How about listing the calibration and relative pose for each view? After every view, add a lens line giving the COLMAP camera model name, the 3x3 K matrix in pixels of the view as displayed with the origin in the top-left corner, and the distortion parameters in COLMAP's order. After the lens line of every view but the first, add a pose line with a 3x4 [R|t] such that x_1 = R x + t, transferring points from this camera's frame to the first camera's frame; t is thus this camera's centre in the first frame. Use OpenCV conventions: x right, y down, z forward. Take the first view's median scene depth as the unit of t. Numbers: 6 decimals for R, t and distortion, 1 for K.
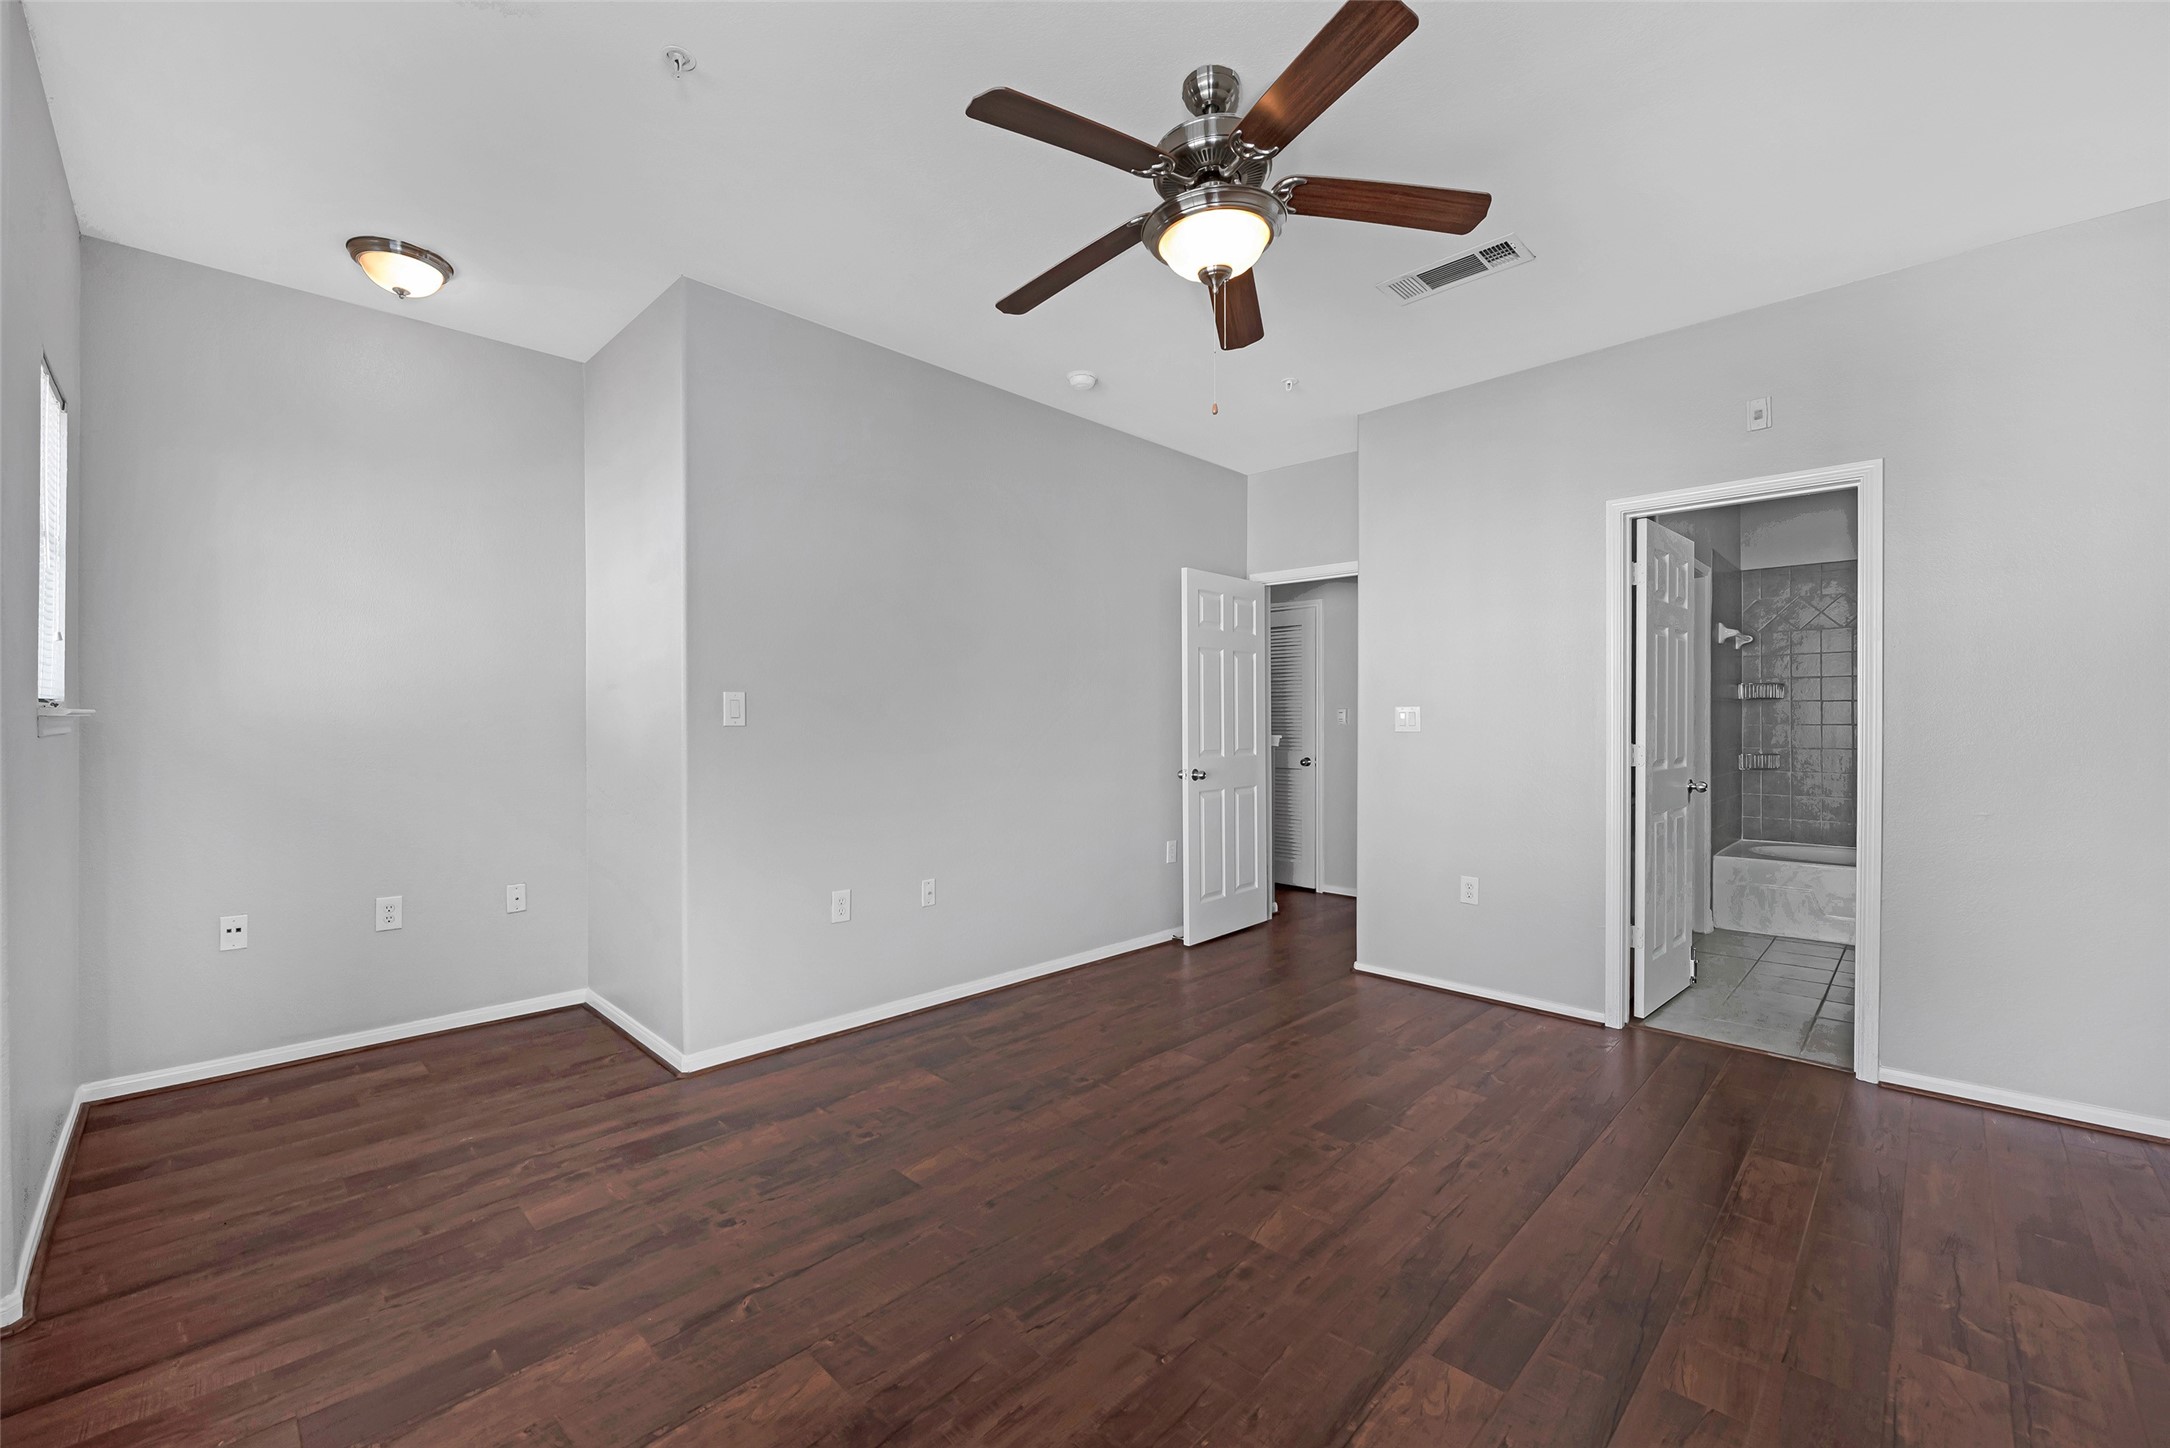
lens RADIAL K [[875.4, 0, 1090.7], [0, 875.4, 722.2], [0, 0, 1]] dist [-0.002199, -0.000853]
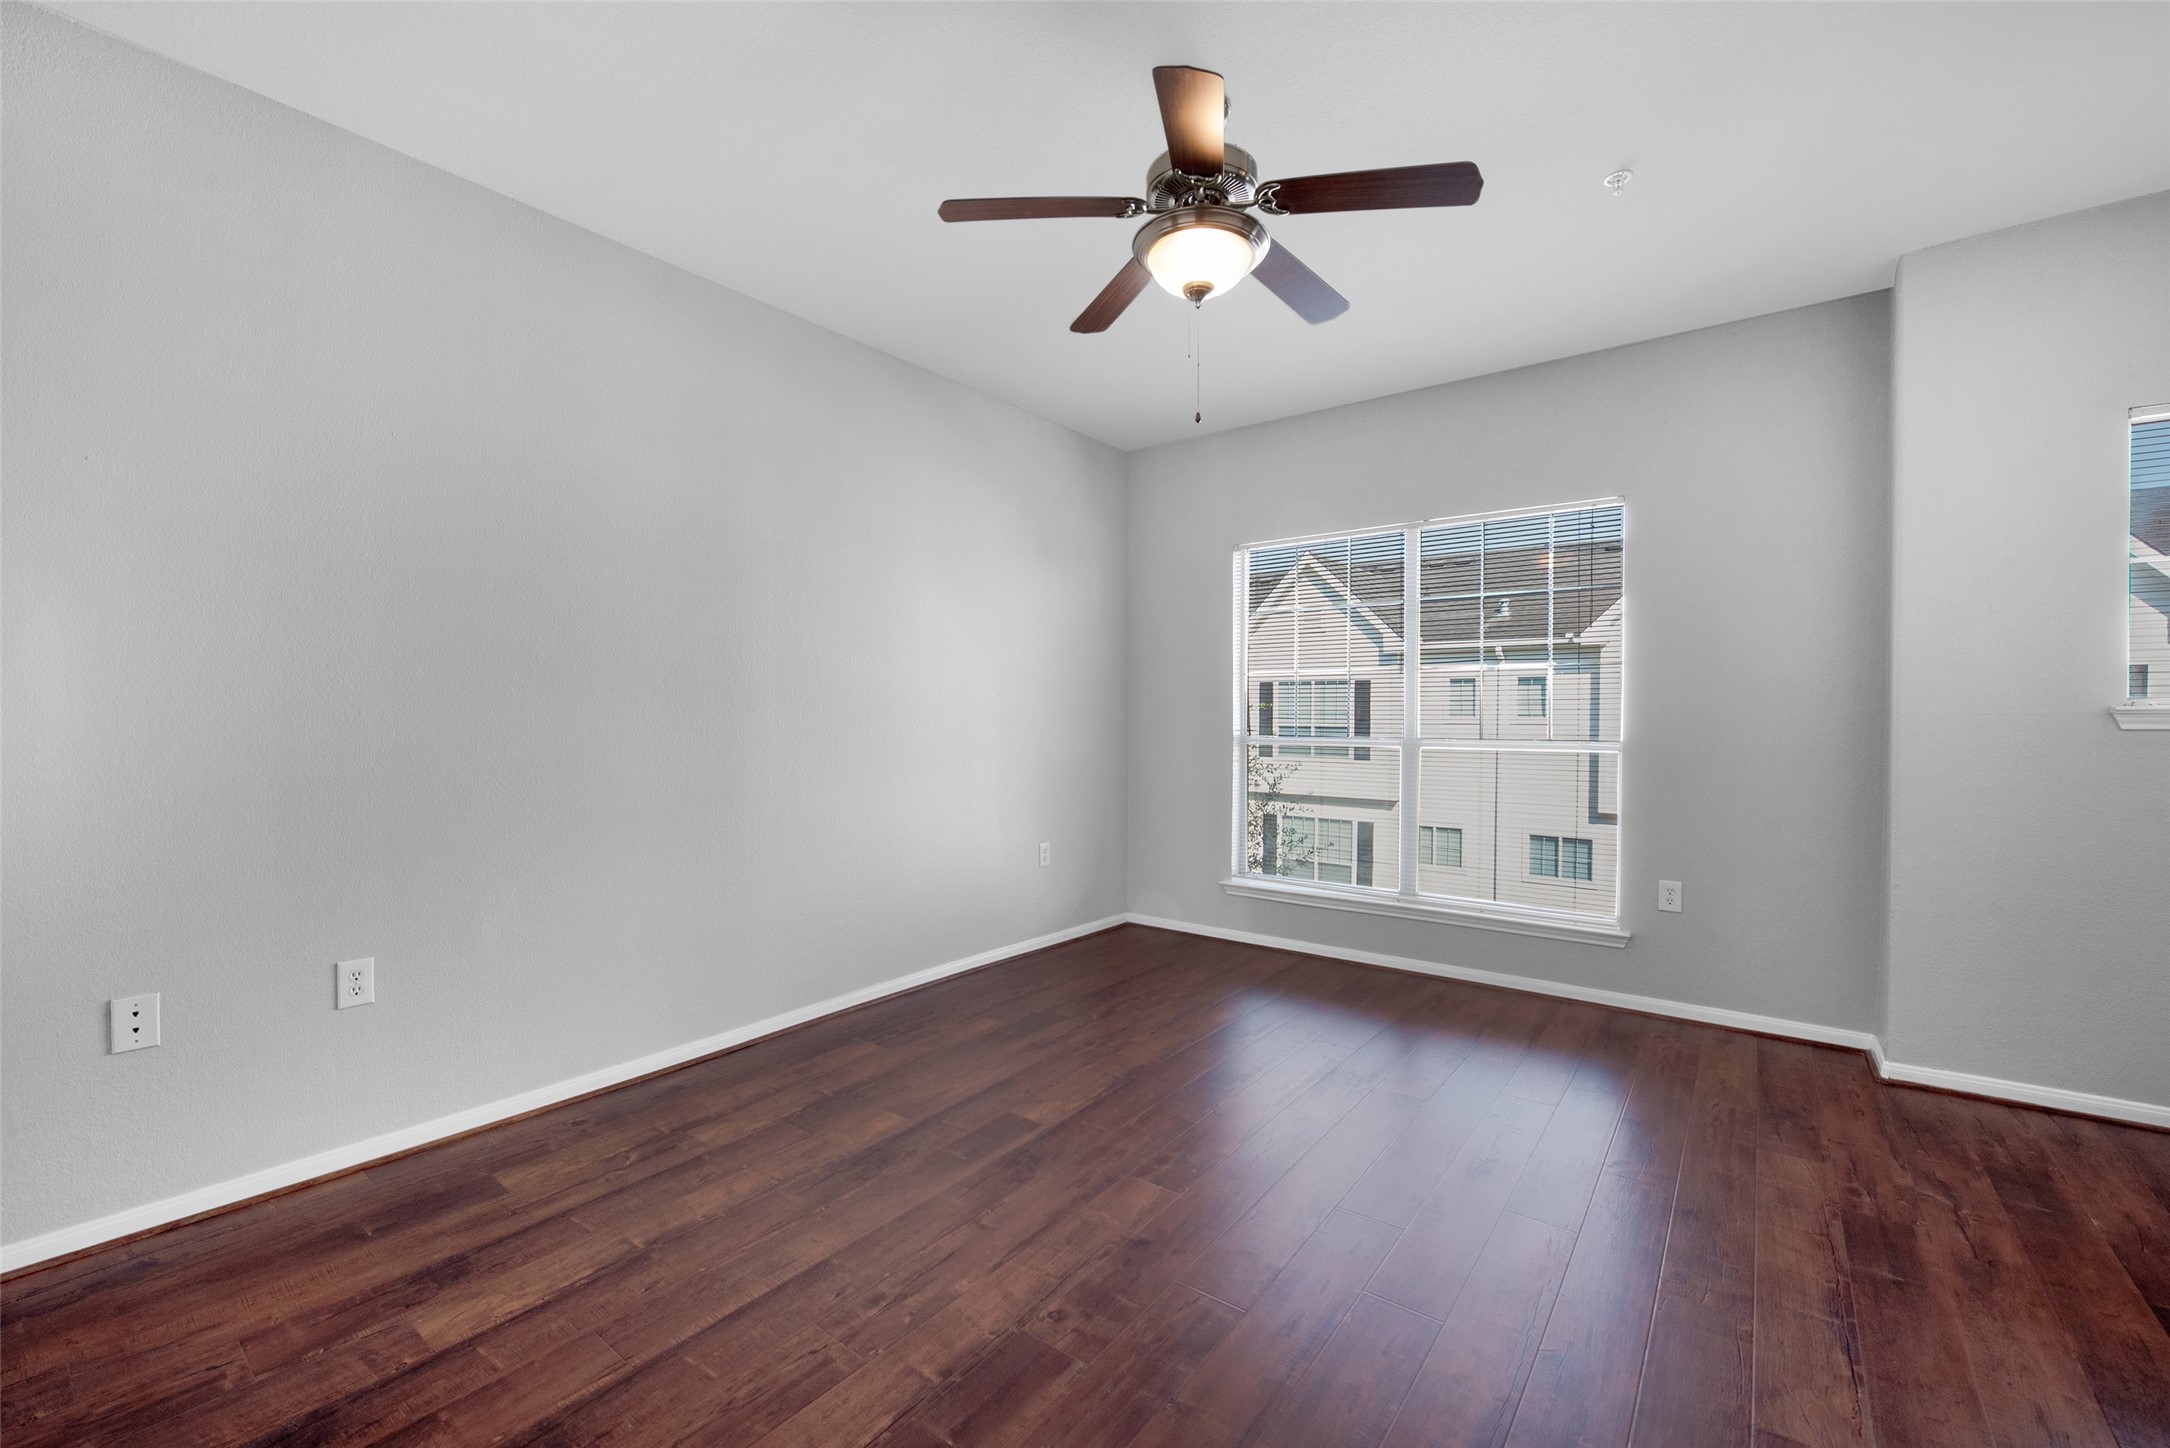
lens RADIAL K [[875.4, 0, 1091.6], [0, 875.4, 717.8], [0, 0, 1]] dist [-0.002199, -0.000853]
pose [[-0.992318, -0.004693, -0.123621, 0.341195], [-0.004763, 0.999989, 0.000264, 0.004152], [0.123619, 0.000851, -0.992329, 1.739372]]
